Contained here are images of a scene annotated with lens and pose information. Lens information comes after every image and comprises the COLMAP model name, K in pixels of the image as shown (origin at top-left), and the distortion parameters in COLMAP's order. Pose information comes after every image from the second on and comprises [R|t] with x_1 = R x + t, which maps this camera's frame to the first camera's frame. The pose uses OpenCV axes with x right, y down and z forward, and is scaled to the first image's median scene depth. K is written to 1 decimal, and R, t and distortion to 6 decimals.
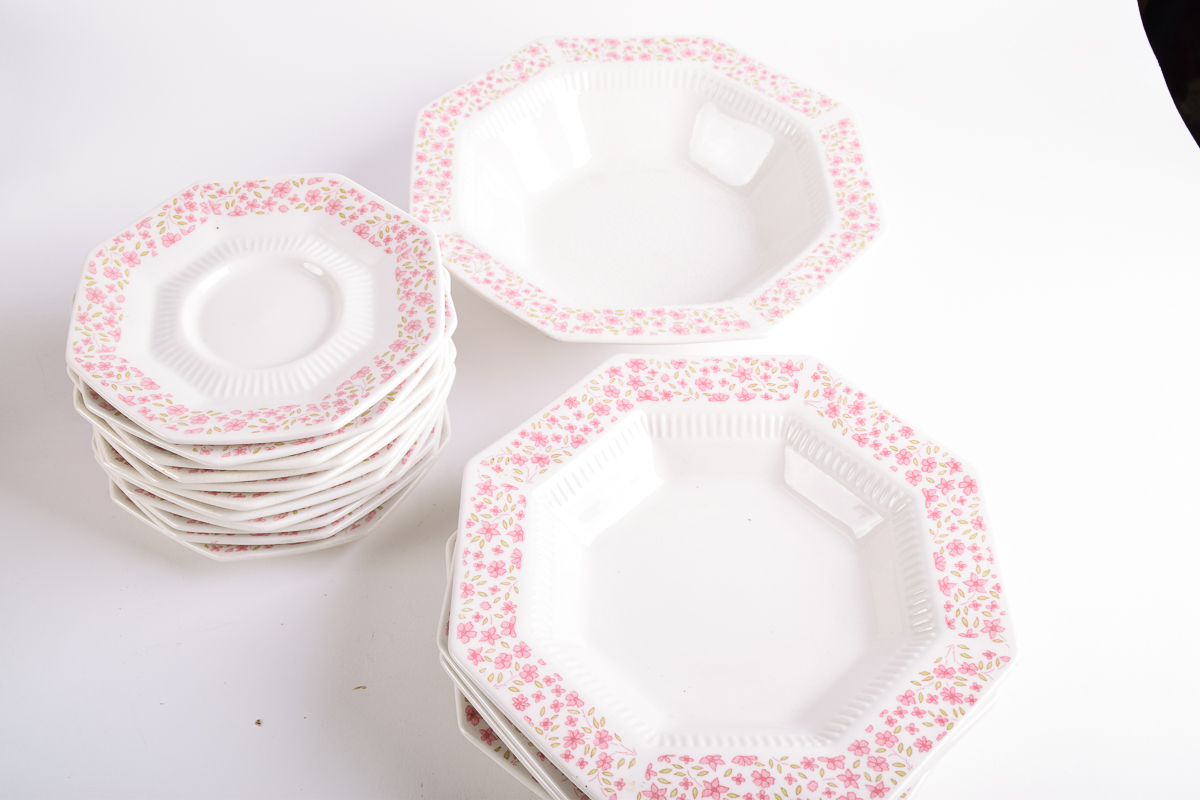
lens RADIAL K [[1446.3, 0, 597.7], [0, 1446.3, 399.3], [0, 0, 1]] dist [-0.066217, 0.000000]
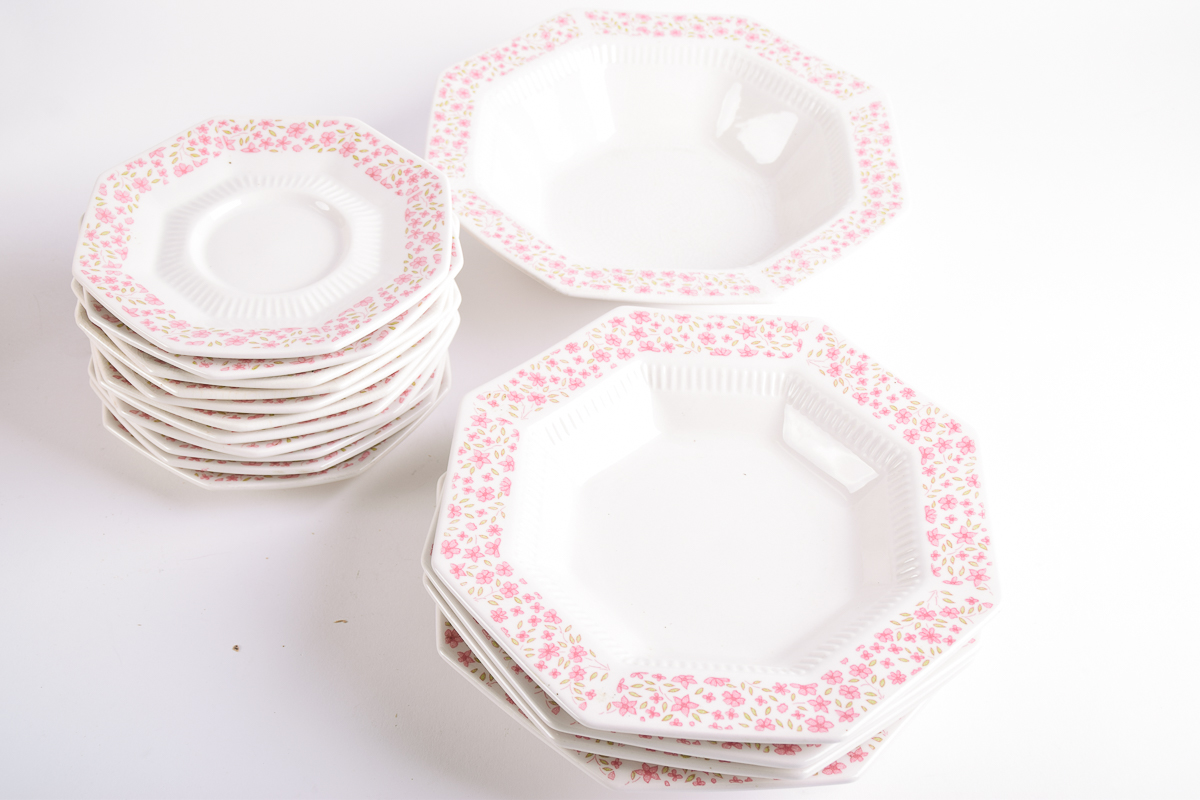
lens RADIAL K [[1725.9, 0, 599.0], [0, 1725.9, 401.2], [0, 0, 1]] dist [0.004985, 0.000000]
pose [[0.998043, 0.053394, -0.032544, 0.041448], [-0.055690, 0.995681, -0.074283, 0.127514], [0.028437, 0.075950, 0.996706, -0.185110]]
